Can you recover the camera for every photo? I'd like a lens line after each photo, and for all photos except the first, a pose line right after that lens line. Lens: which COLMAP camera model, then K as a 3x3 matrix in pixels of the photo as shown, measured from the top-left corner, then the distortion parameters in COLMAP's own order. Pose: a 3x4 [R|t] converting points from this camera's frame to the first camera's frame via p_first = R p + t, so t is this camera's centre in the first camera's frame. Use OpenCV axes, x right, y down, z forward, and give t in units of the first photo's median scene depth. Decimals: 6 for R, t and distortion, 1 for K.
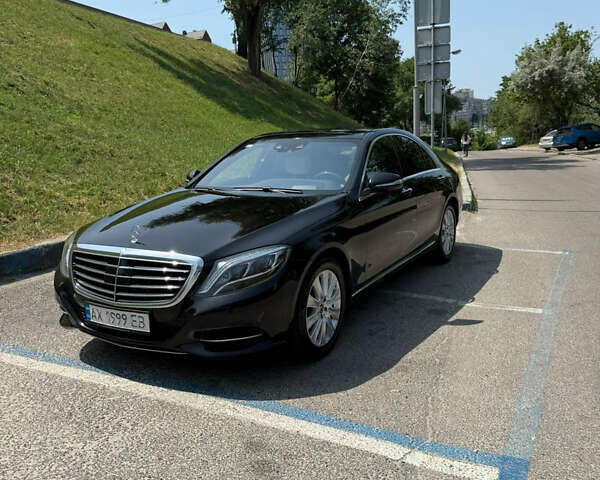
lens RADIAL K [[563.8, 0, 287.2], [0, 563.8, 250.3], [0, 0, 1]] dist [0.021548, 0.000000]
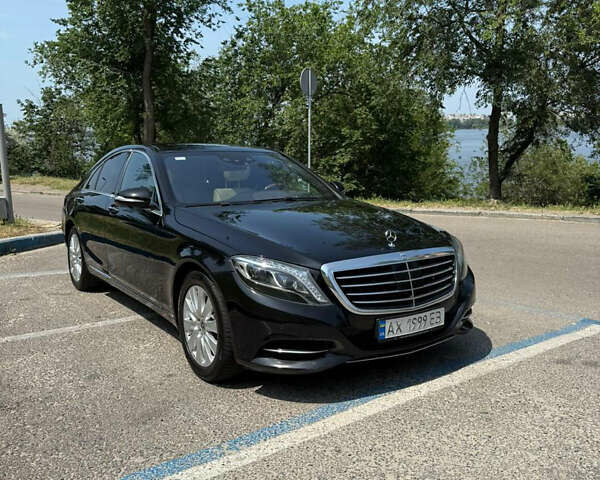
lens RADIAL K [[563.8, 0, 300.2], [0, 563.8, 240.5], [0, 0, 1]] dist [0.021548, 0.000000]
pose [[0.448790, -0.104460, 0.887511, -1.238864], [0.168372, 0.985242, 0.030822, -0.084238], [-0.877632, 0.135599, 0.459755, 0.702939]]
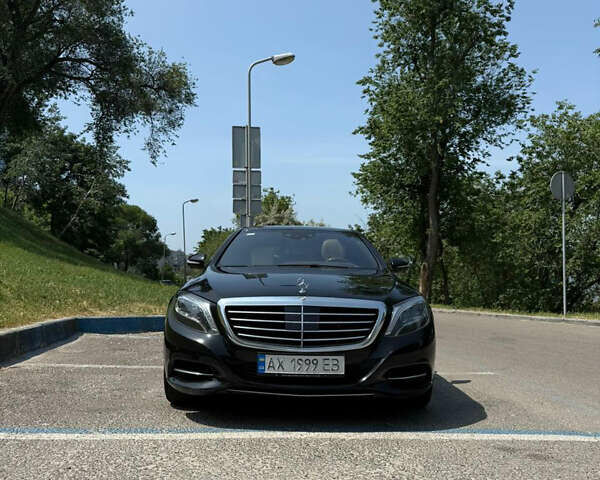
lens RADIAL K [[563.8, 0, 304.8], [0, 563.8, 234.2], [0, 0, 1]] dist [0.021548, 0.000000]
pose [[0.862795, 0.082958, 0.498702, -0.821038], [0.058268, 0.963553, -0.261094, 0.158308], [-0.502185, 0.254328, 0.826515, 0.099961]]
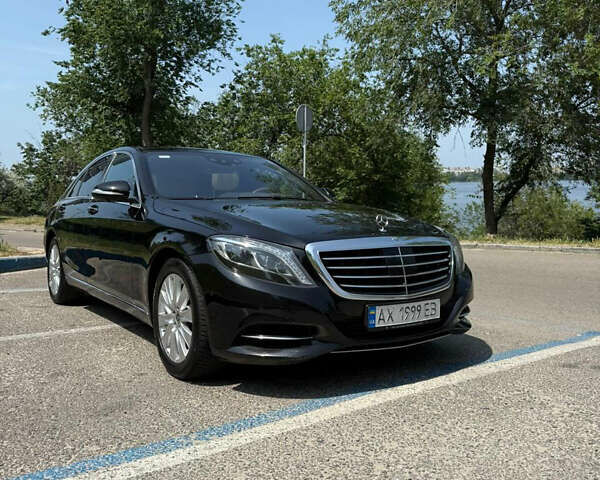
lens RADIAL K [[563.8, 0, 297.9], [0, 563.8, 240.3], [0, 0, 1]] dist [0.021548, 0.000000]
pose [[0.447483, -0.020141, 0.894066, -1.175158], [0.156279, 0.986124, -0.056004, 0.028791], [-0.880532, 0.164785, 0.444421, 0.733957]]
